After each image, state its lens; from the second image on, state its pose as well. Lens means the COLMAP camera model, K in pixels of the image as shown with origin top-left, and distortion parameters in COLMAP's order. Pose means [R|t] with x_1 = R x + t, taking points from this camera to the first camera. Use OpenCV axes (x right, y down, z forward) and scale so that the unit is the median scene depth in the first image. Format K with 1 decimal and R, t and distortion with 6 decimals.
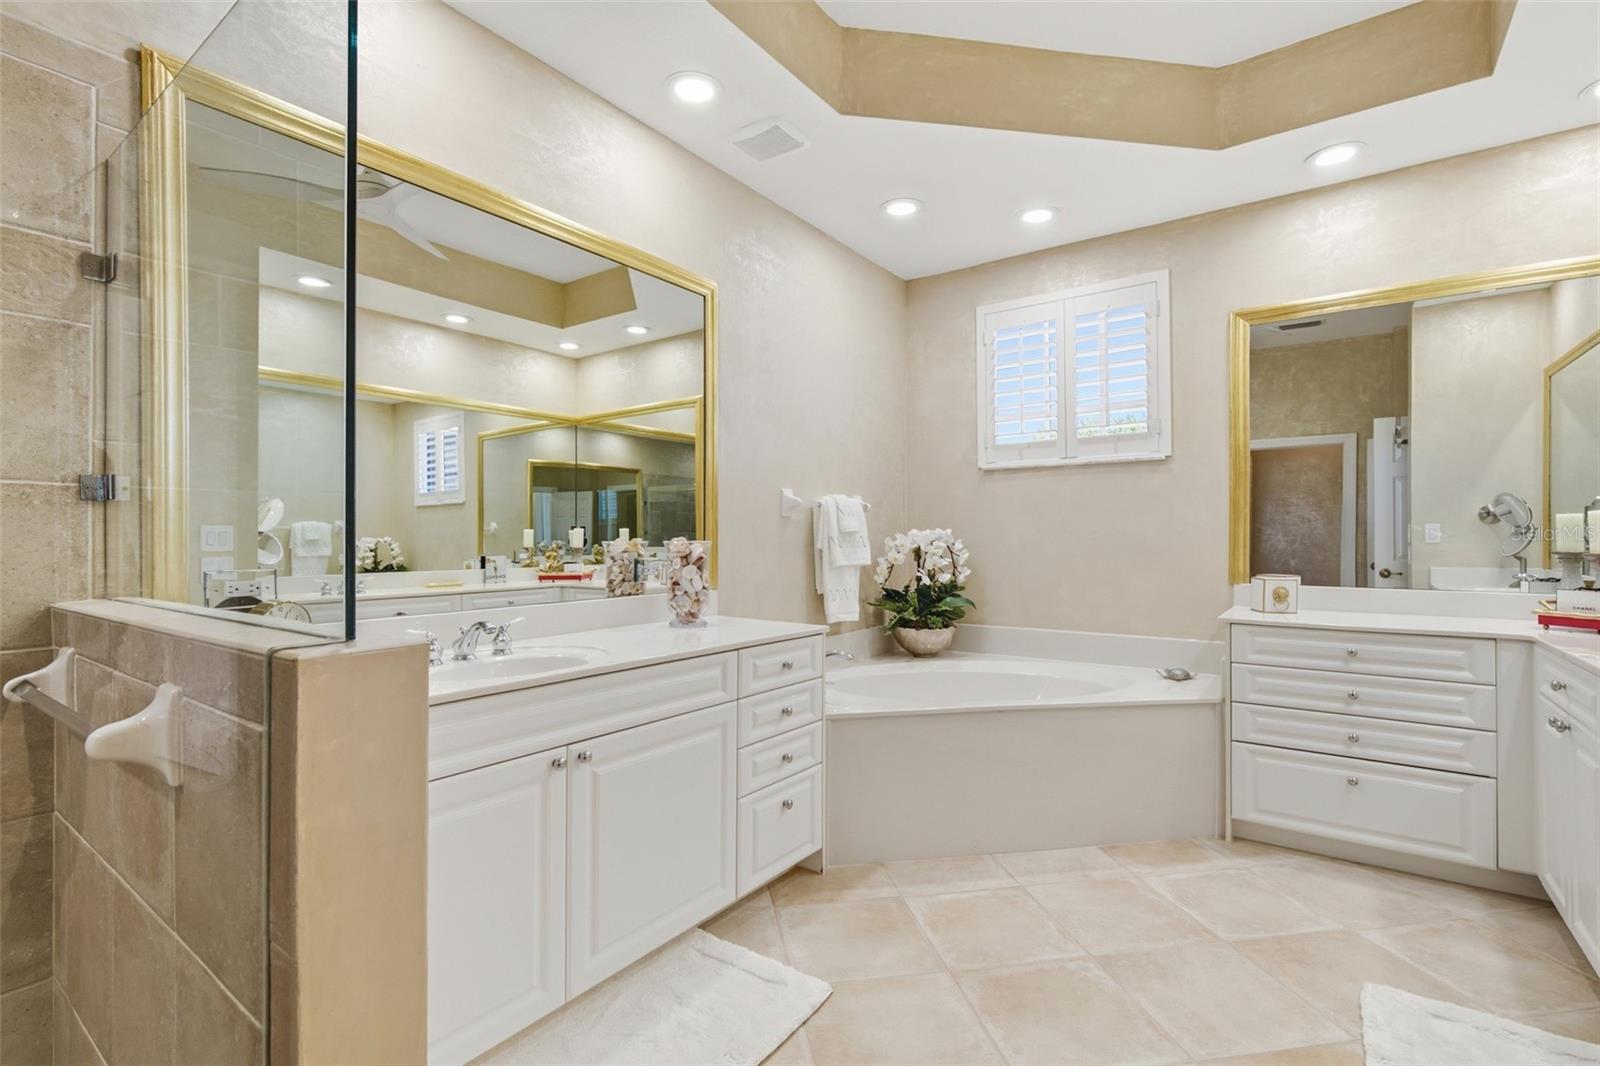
lens RADIAL K [[736.8, 0, 804.9], [0, 736.8, 532.3], [0, 0, 1]] dist [0.001032, 0.000384]
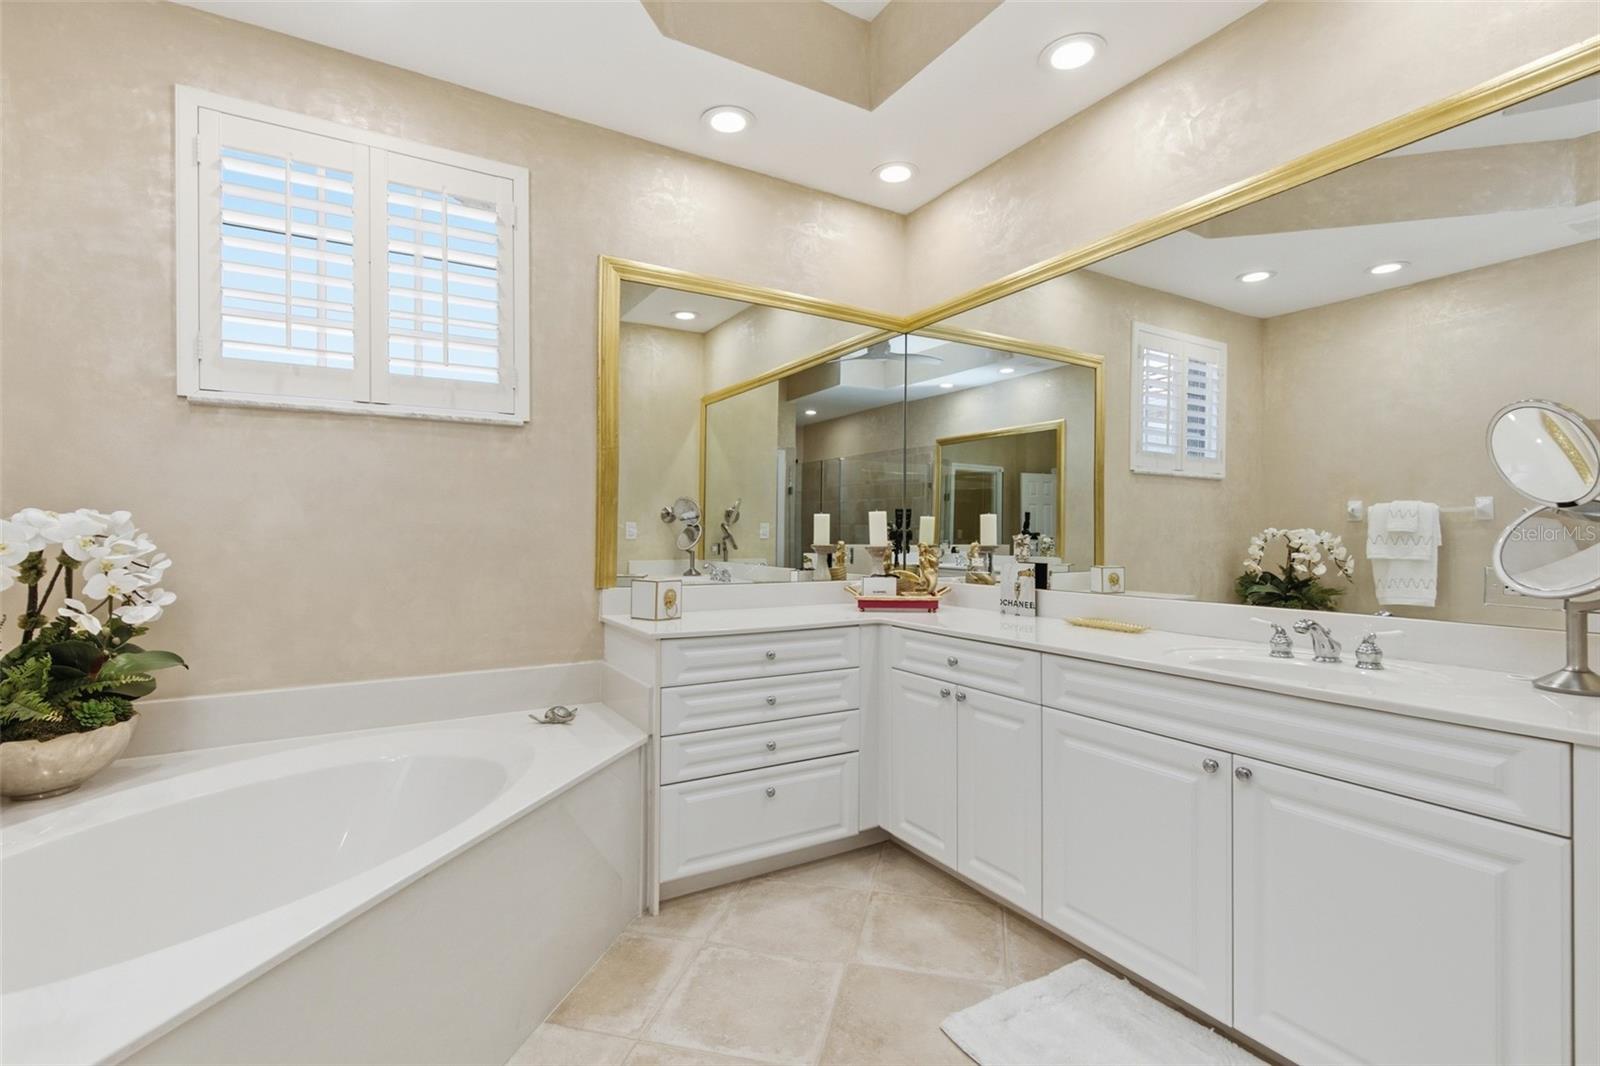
lens RADIAL K [[736.8, 0, 804.9], [0, 736.8, 532.3], [0, 0, 1]] dist [0.001032, 0.000384]
pose [[0.395360, 0.006741, 0.918502, -0.091625], [-0.007903, 0.999961, -0.003938, 0.010319], [-0.918492, -0.005702, 0.395398, 0.539660]]
